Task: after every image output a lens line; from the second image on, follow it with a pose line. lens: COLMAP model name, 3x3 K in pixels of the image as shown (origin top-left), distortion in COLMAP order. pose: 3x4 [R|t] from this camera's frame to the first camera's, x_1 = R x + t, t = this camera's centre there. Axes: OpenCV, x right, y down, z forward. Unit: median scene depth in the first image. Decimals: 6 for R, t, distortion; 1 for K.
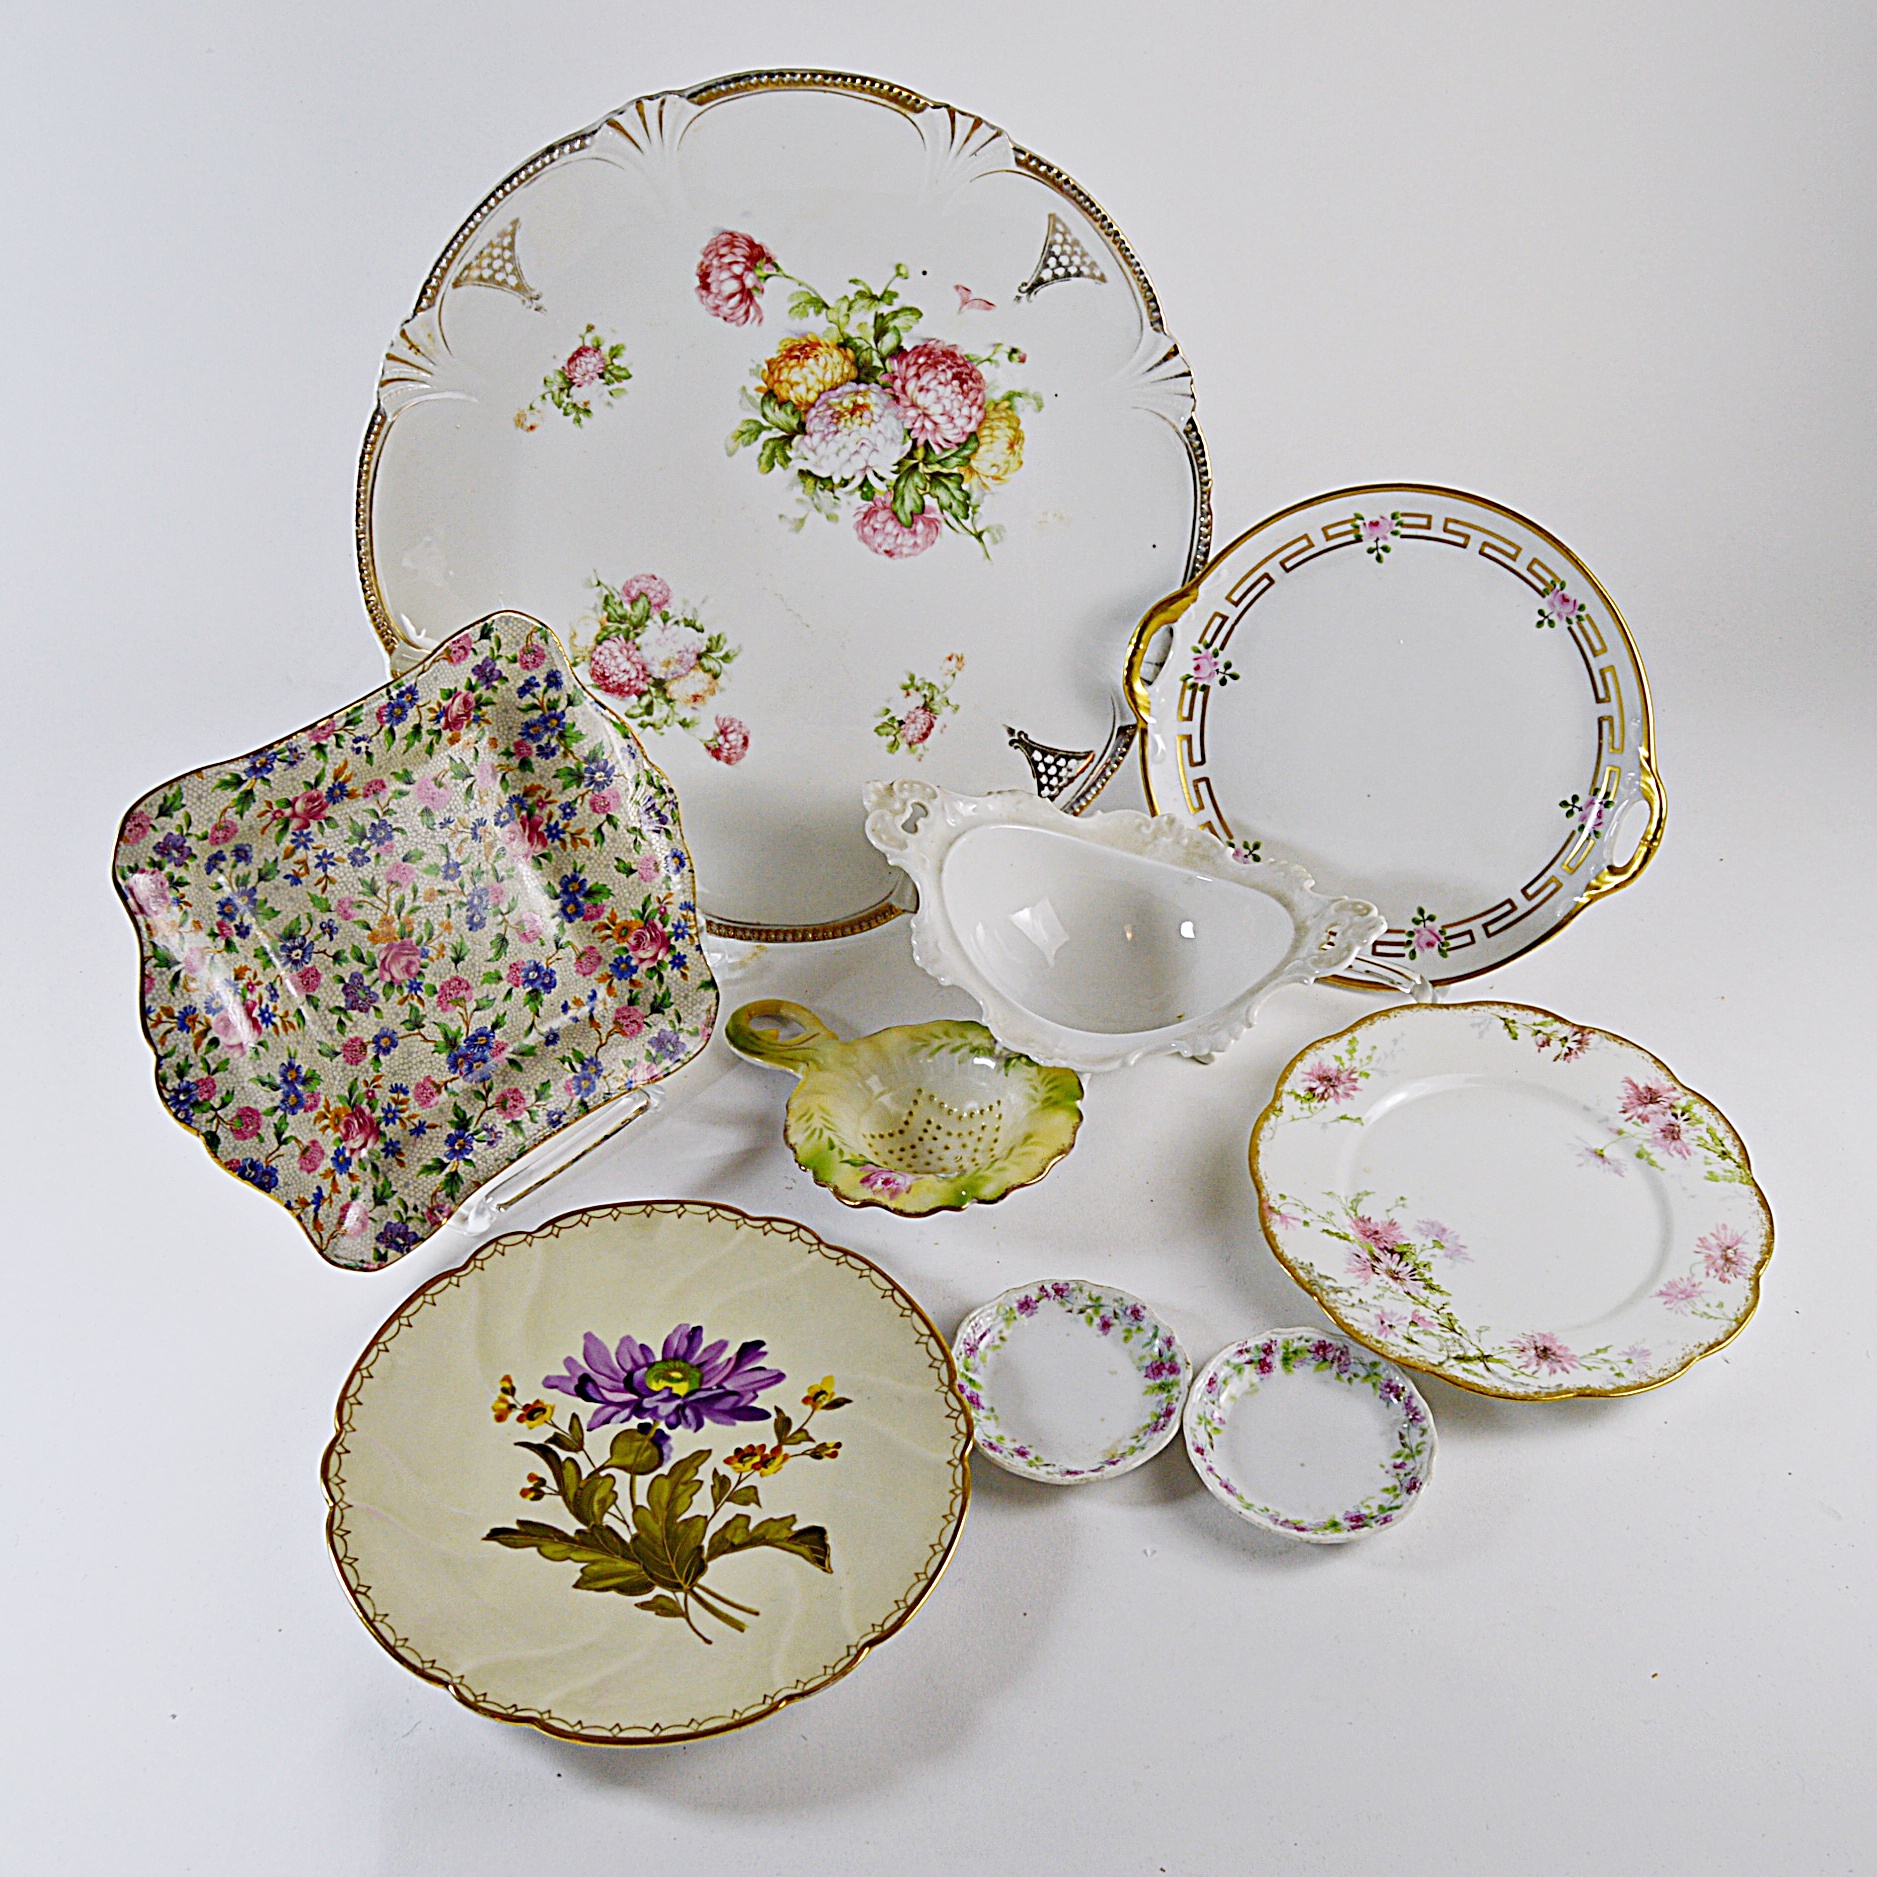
lens RADIAL K [[2370.7, 0, 963.6], [0, 2370.7, 944.5], [0, 0, 1]] dist [-0.011326, -0.007131]
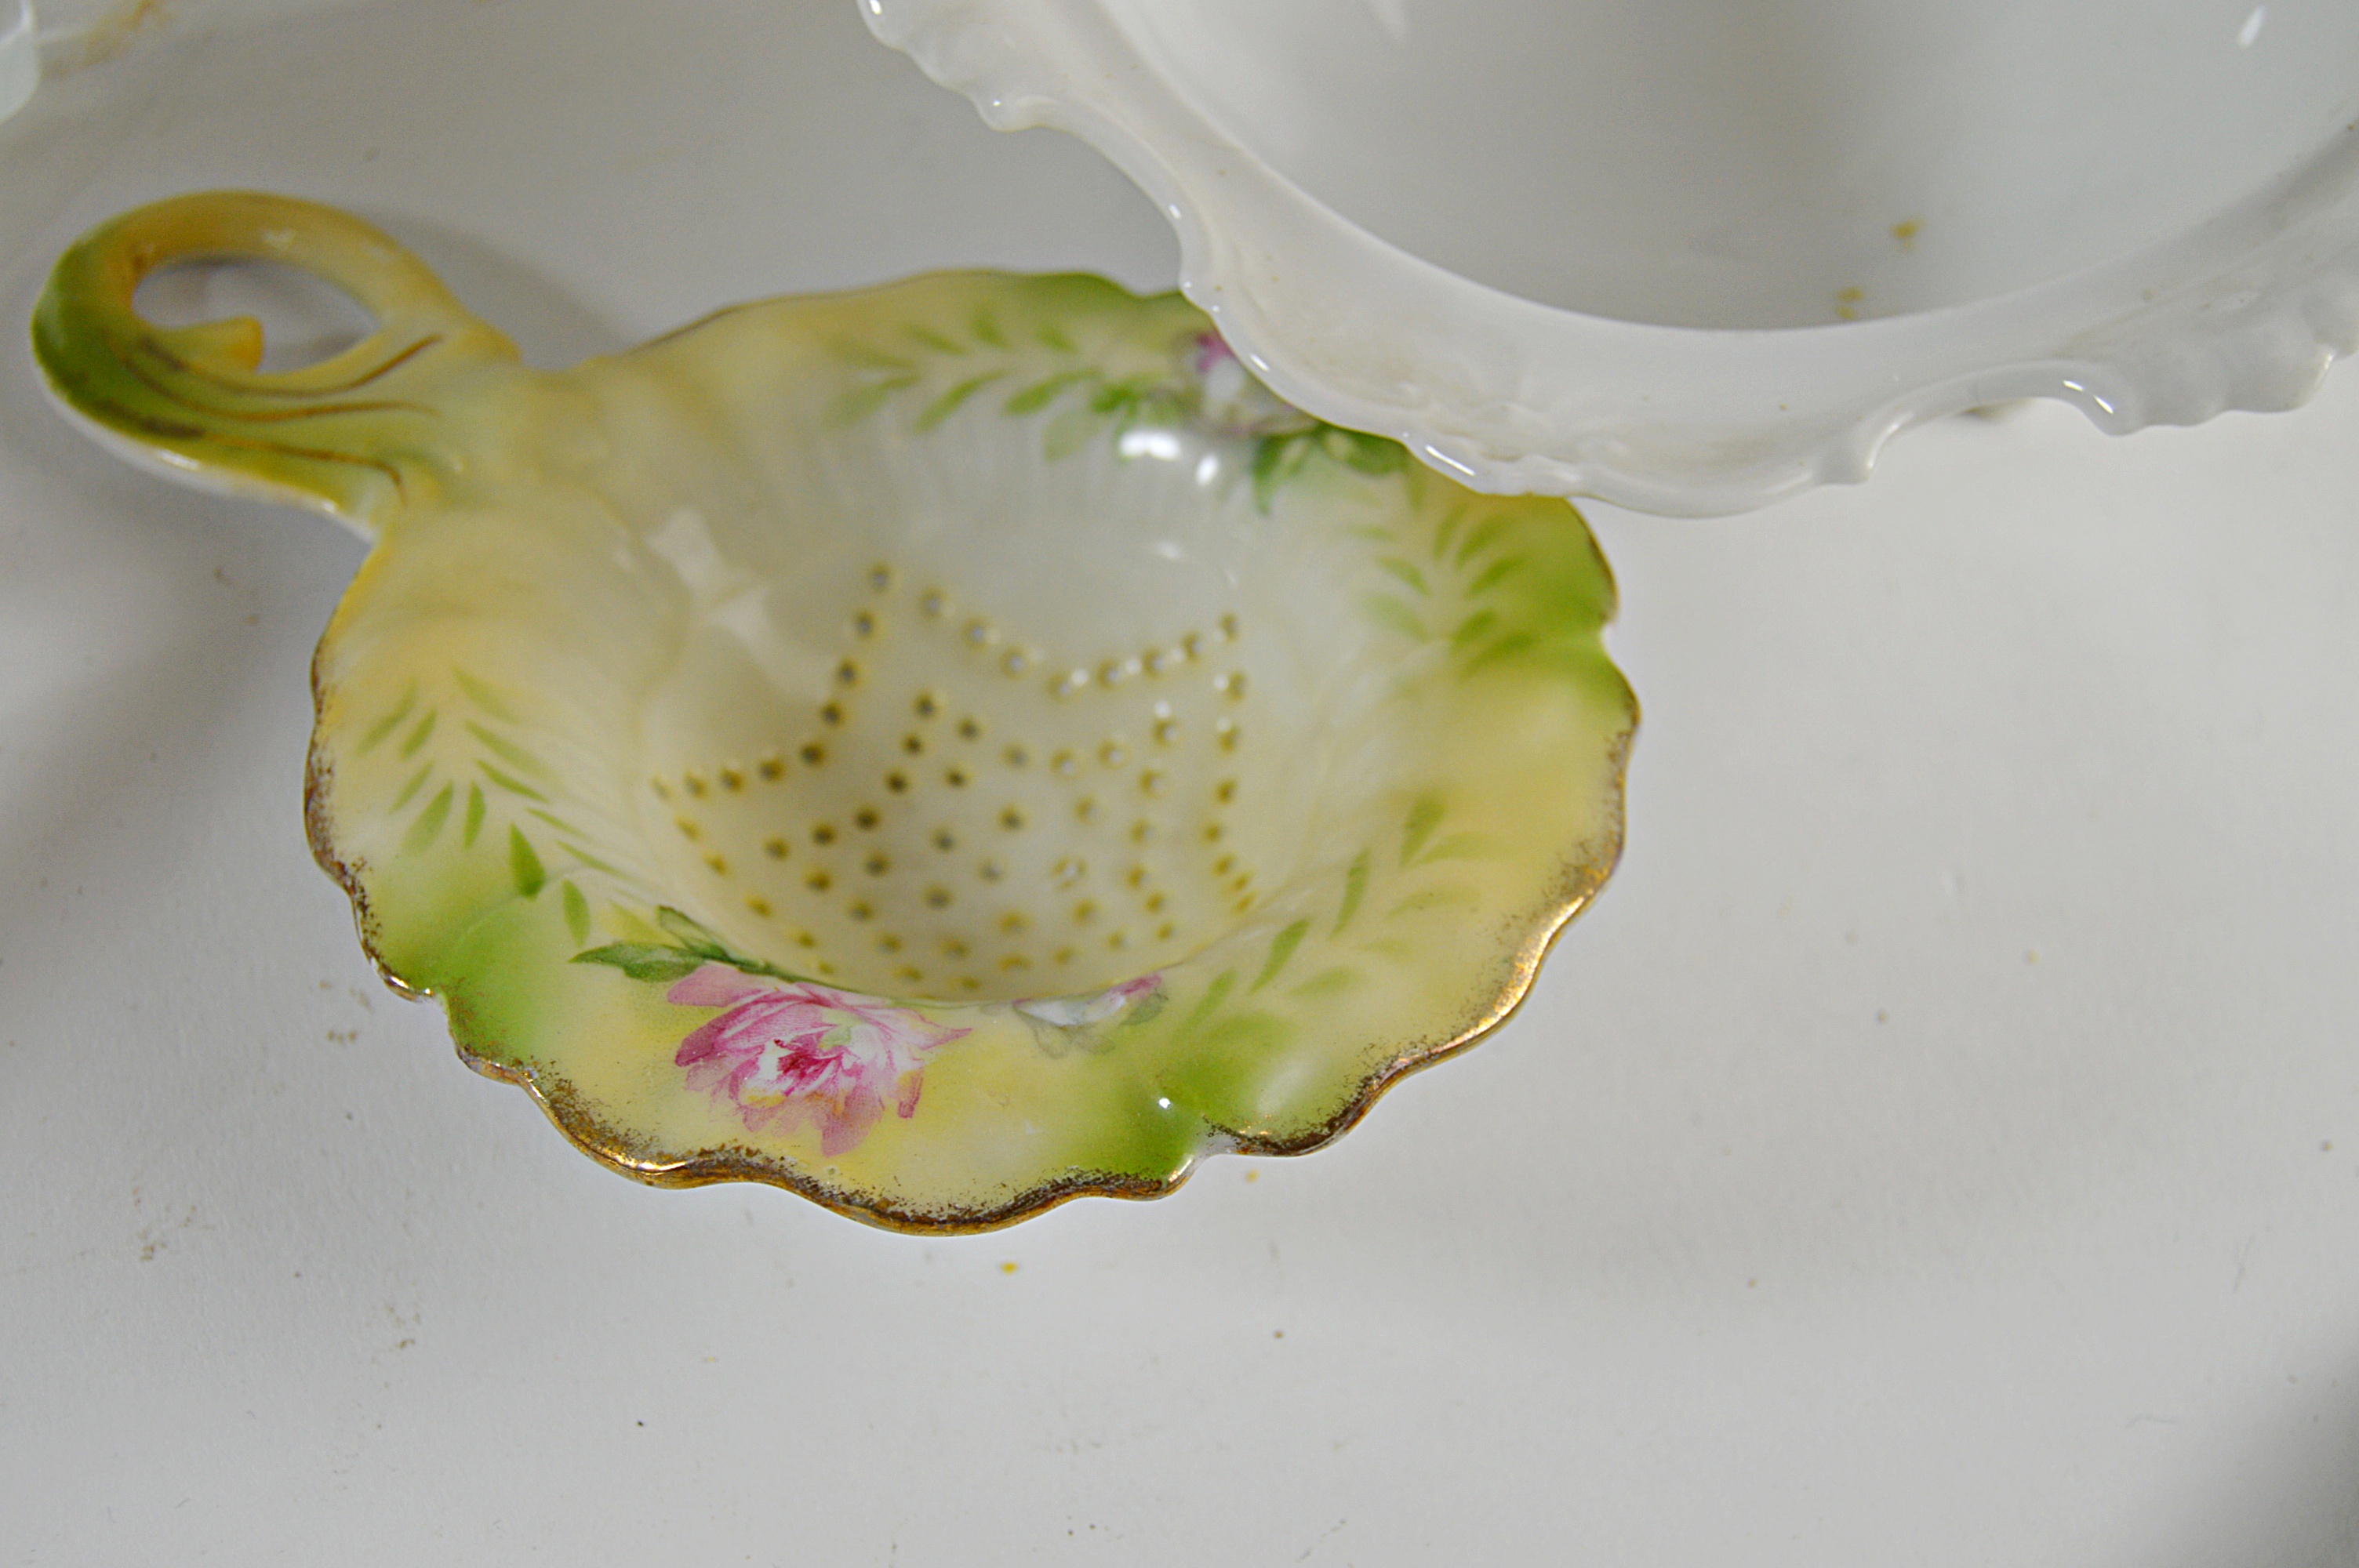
lens RADIAL K [[3992.5, 0, 1179.5], [0, 3992.5, 784.0], [0, 0, 1]] dist [0.002661, -0.043879]
pose [[0.990760, -0.042216, 0.128889, -0.041316], [0.016507, 0.980792, 0.194355, 0.004851], [-0.134618, -0.190431, 0.972427, 0.603039]]
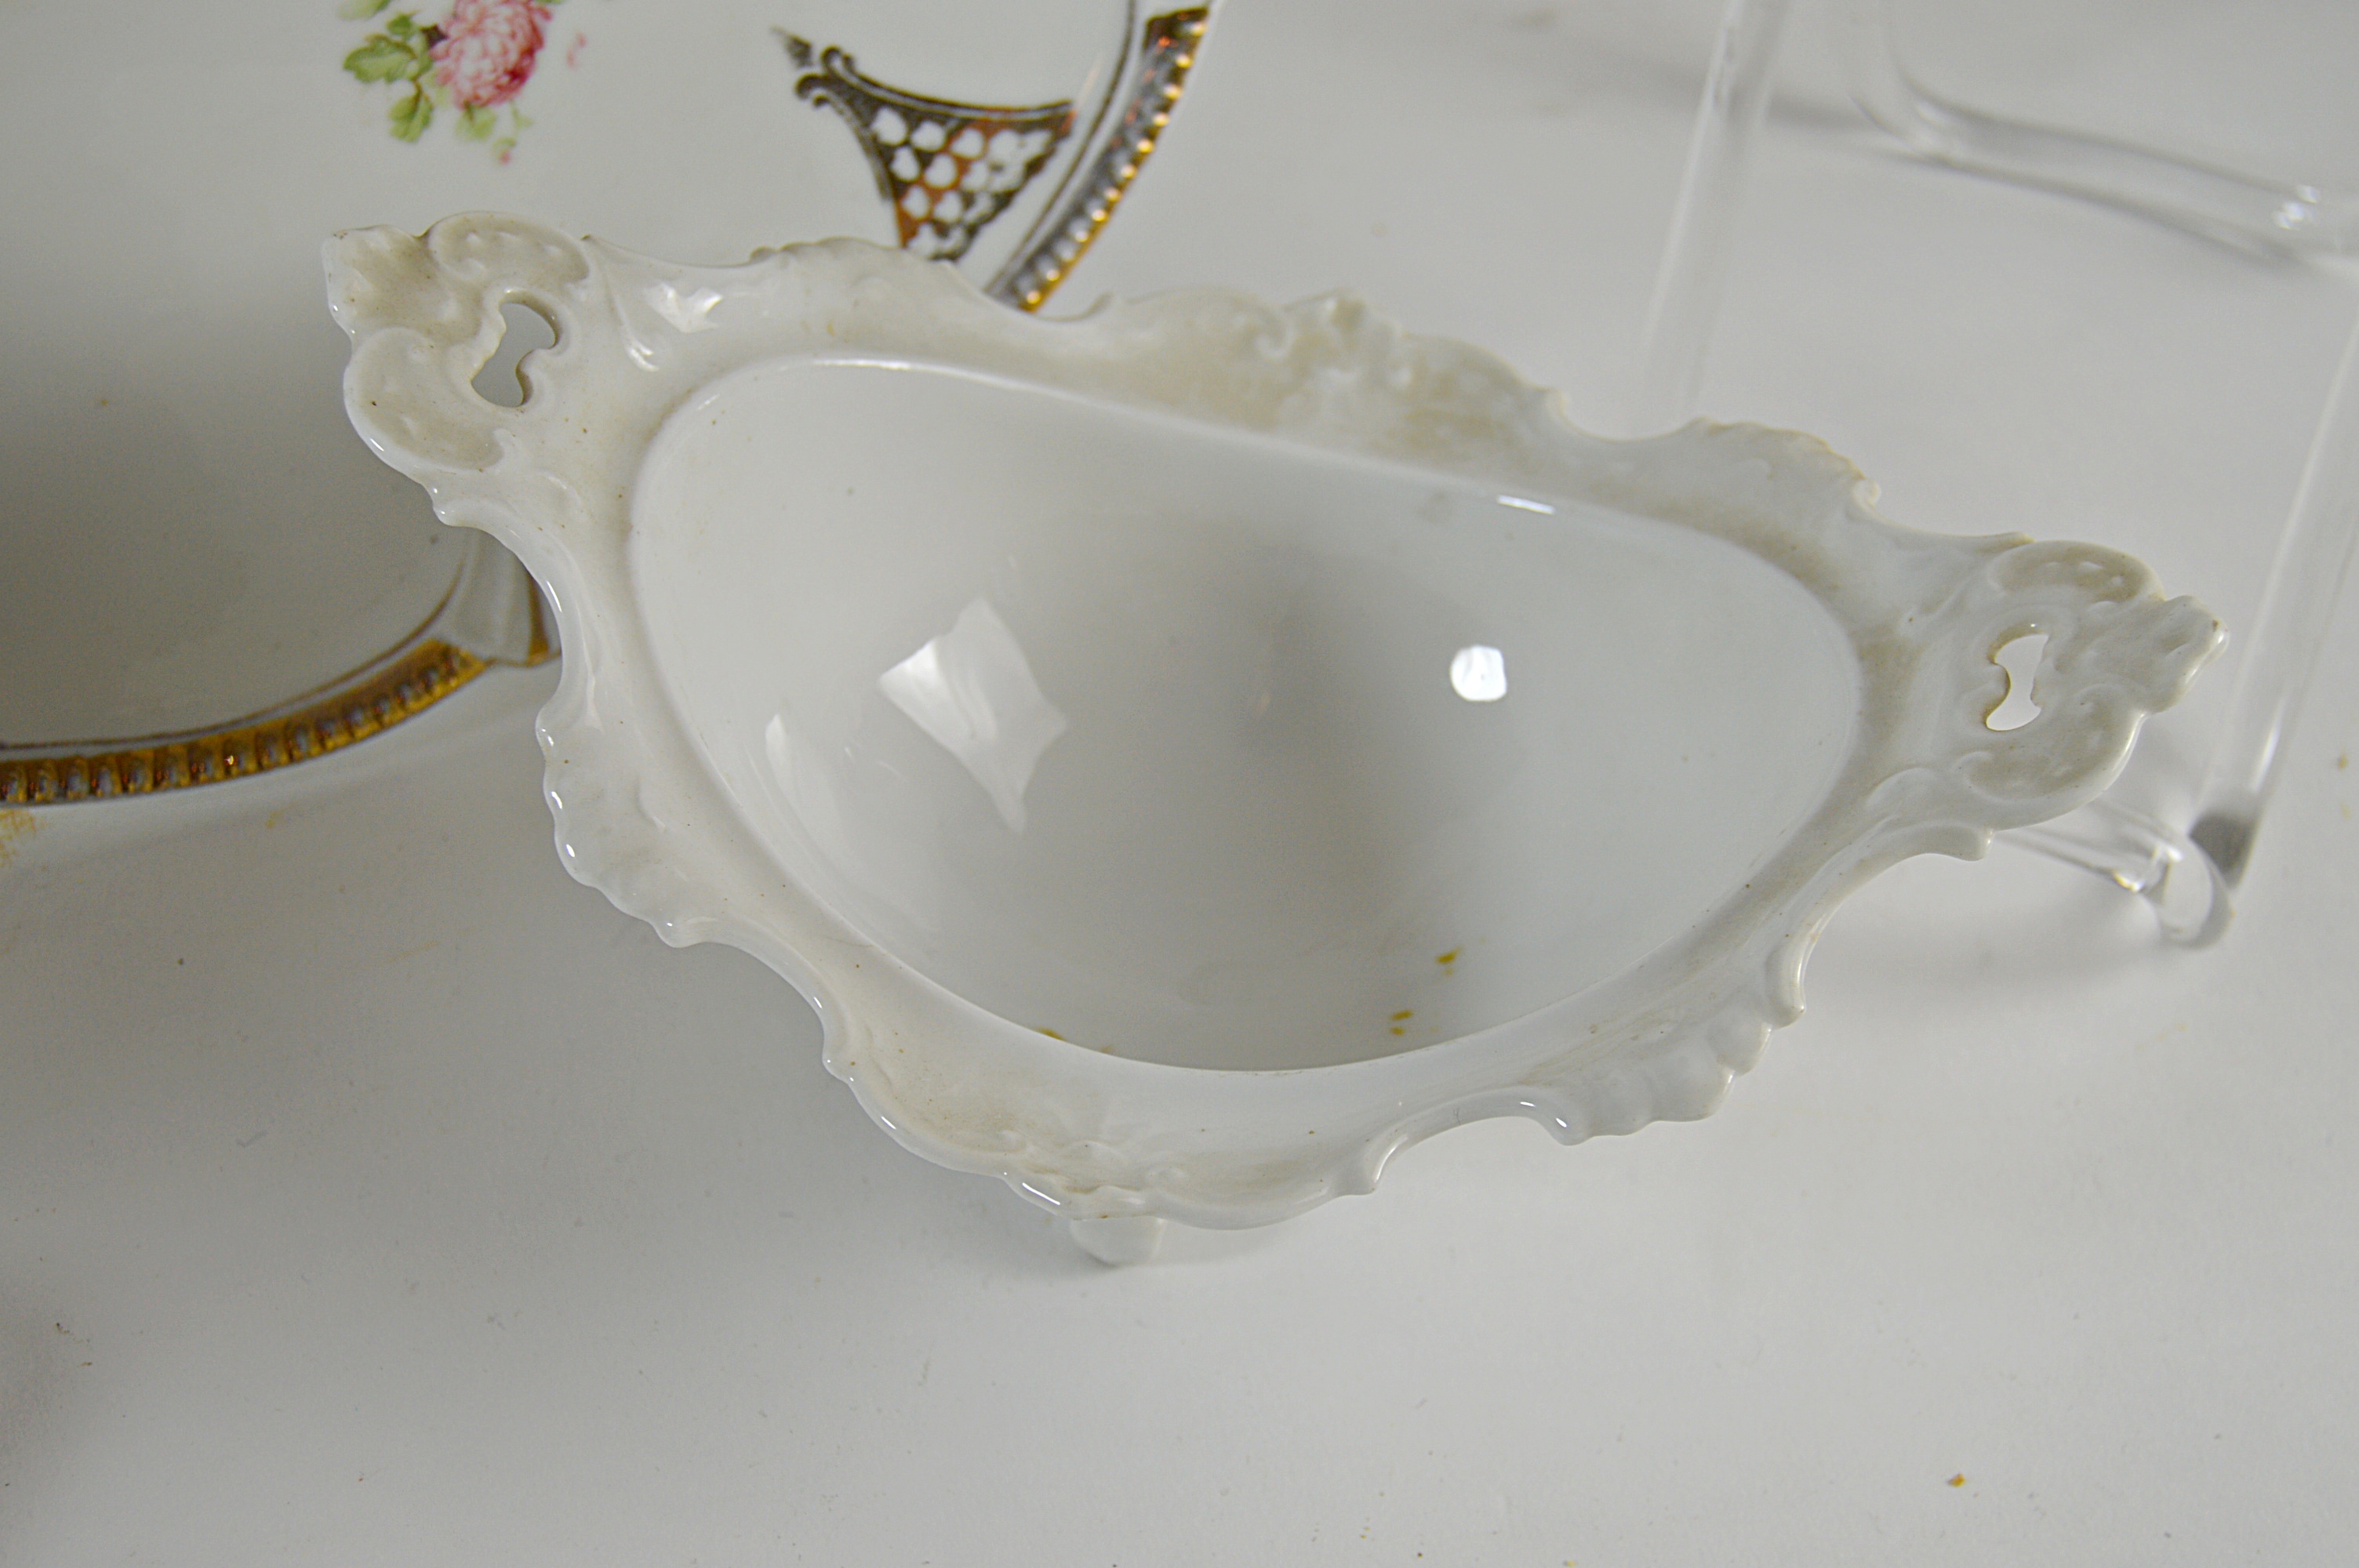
lens RADIAL K [[4100.0, 0, 1179.5], [0, 4100.0, 784.0], [0, 0, 1]] dist [0.016122, -0.111088]
pose [[0.984501, -0.075510, 0.158293, -0.024079], [0.066698, 0.995951, 0.060270, -0.026053], [-0.162203, -0.048778, 0.985551, 0.499653]]
